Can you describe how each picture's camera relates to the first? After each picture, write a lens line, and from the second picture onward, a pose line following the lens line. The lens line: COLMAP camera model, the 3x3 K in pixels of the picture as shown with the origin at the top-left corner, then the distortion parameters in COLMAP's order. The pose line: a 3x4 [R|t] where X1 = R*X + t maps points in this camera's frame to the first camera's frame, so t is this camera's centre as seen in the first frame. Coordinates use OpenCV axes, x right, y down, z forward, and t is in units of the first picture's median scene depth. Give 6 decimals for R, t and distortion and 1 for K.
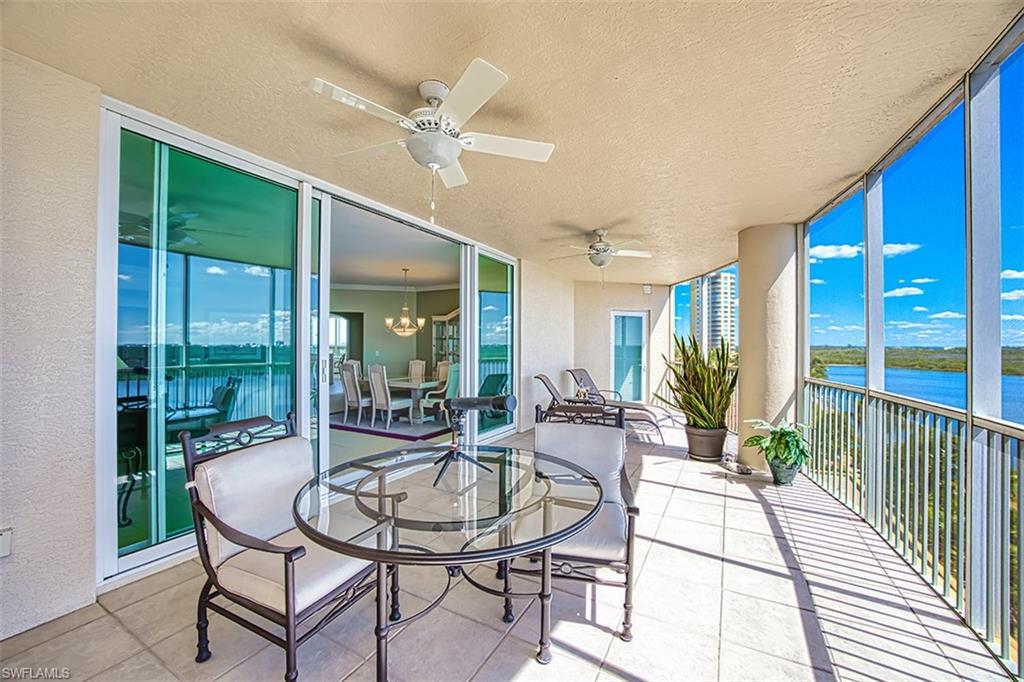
lens RADIAL K [[408.4, 0, 526.1], [0, 408.4, 341.4], [0, 0, 1]] dist [-0.000377, -0.000001]
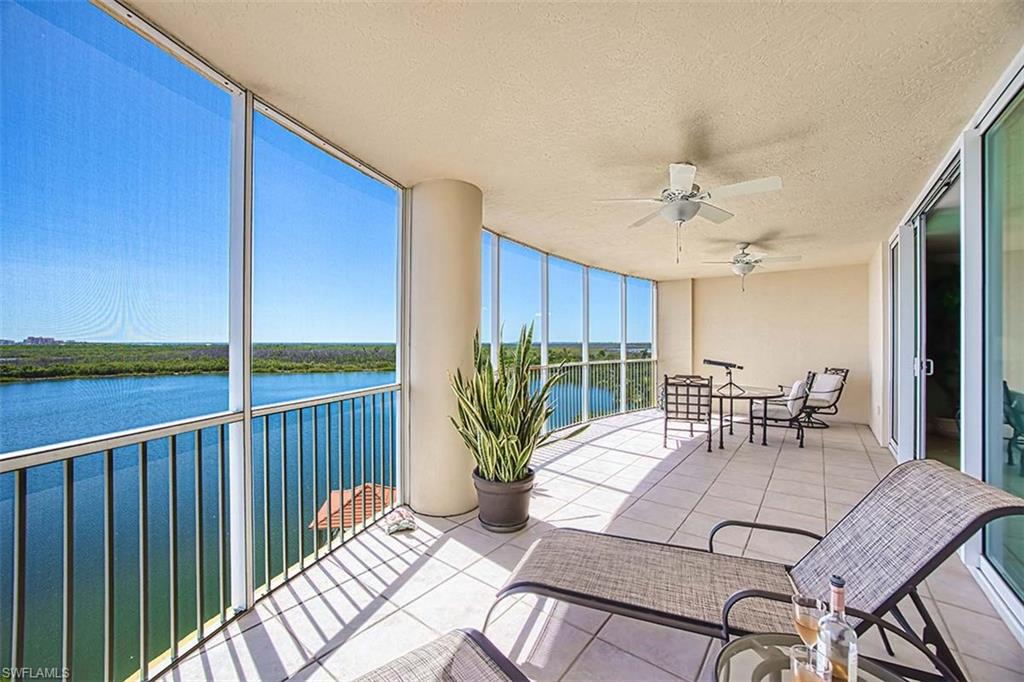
lens RADIAL K [[396.1, 0, 512.0], [0, 396.1, 341.0], [0, 0, 1]] dist [-0.000687, 0.000009]
pose [[-0.980044, -0.008174, 0.198612, 0.362432], [-0.010013, 0.999916, -0.008258, 0.011877], [-0.198528, -0.010082, -0.980043, 1.888239]]
